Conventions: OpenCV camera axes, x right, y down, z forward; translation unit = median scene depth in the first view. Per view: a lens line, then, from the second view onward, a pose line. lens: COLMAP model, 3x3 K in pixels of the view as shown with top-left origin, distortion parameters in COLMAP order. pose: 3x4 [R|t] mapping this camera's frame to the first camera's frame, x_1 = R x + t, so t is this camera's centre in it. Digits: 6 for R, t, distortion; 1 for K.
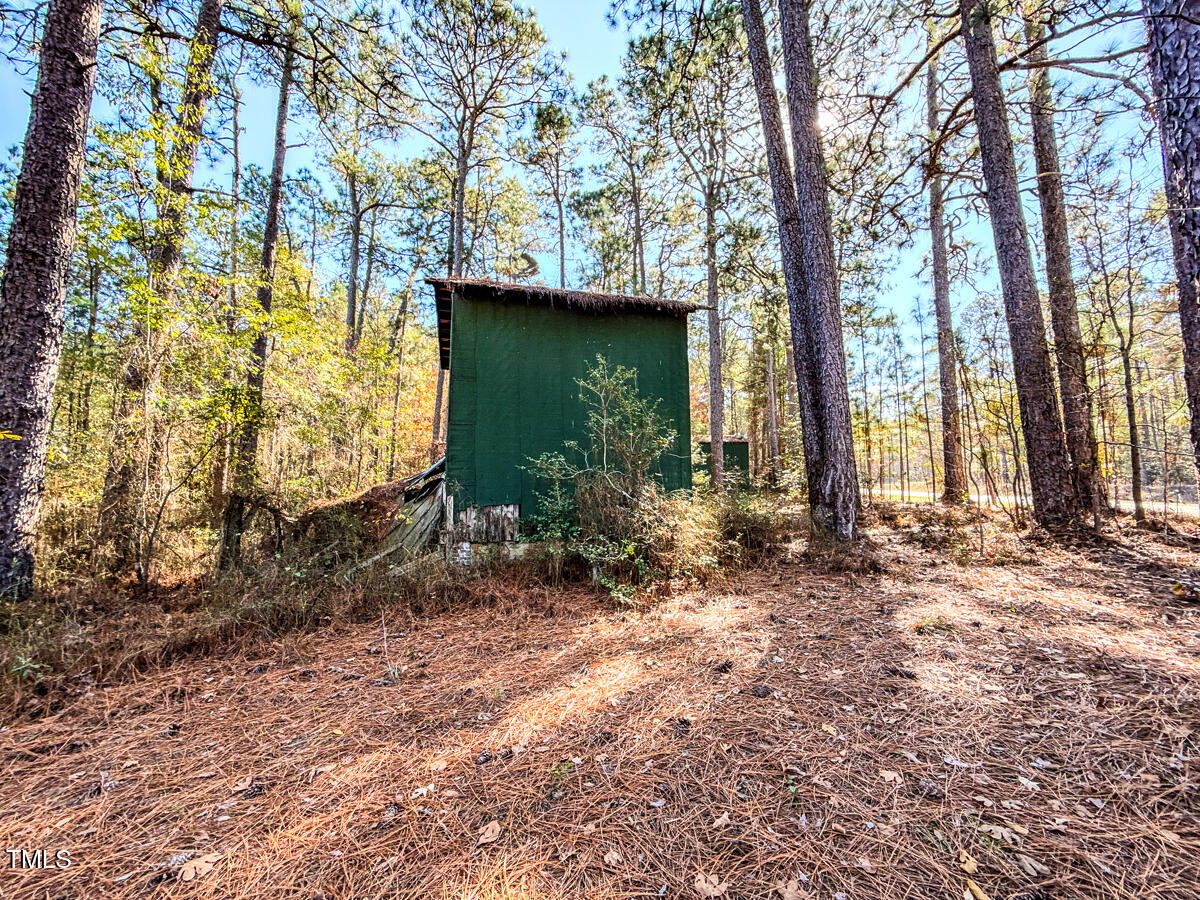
lens RADIAL K [[453.1, 0, 600.0], [0, 453.1, 450.0], [0, 0, 1]] dist [0.000537, 0.000082]
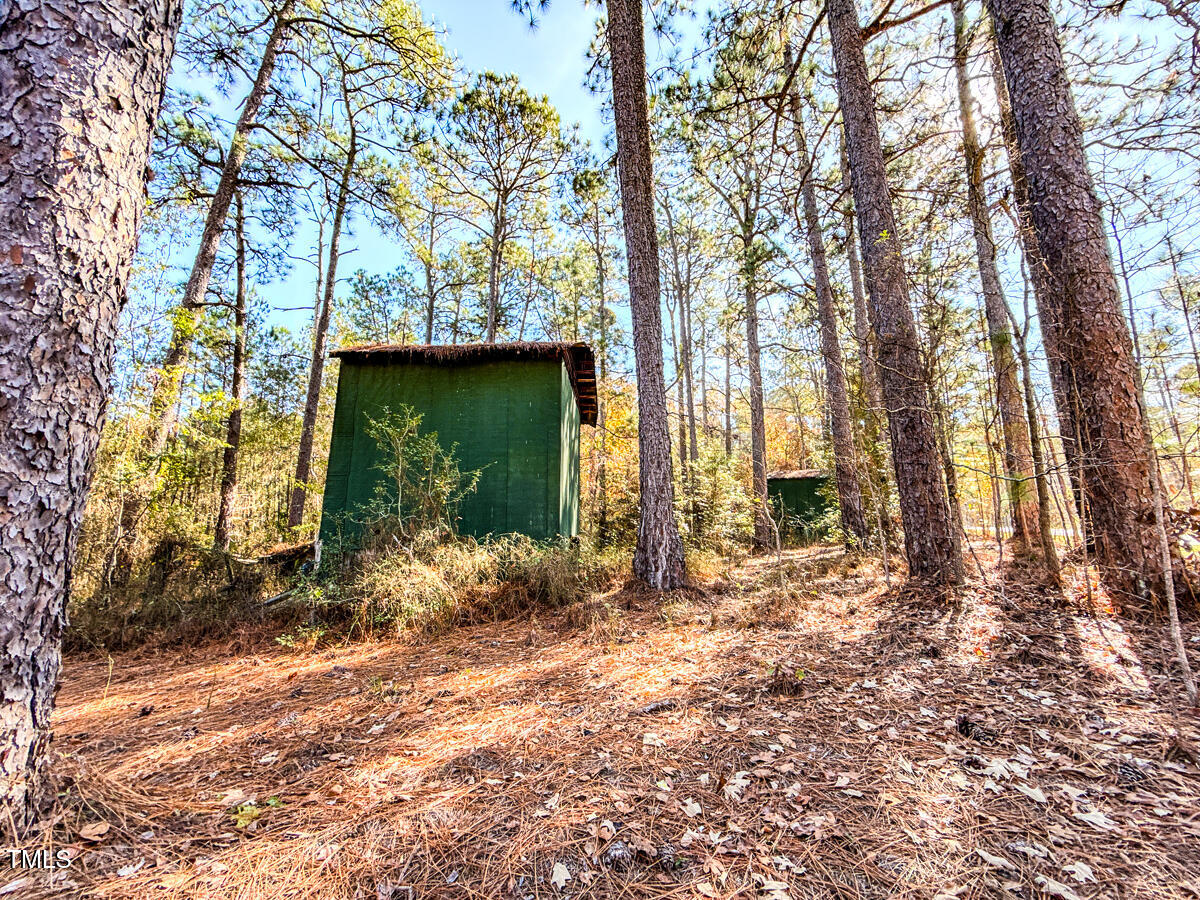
lens RADIAL K [[453.1, 0, 600.0], [0, 453.1, 450.0], [0, 0, 1]] dist [0.000537, 0.000082]
pose [[0.967663, -0.073505, -0.241301, 0.195108], [0.051604, 0.994056, -0.095864, 0.003010], [0.246913, 0.080312, 0.965704, 0.036089]]
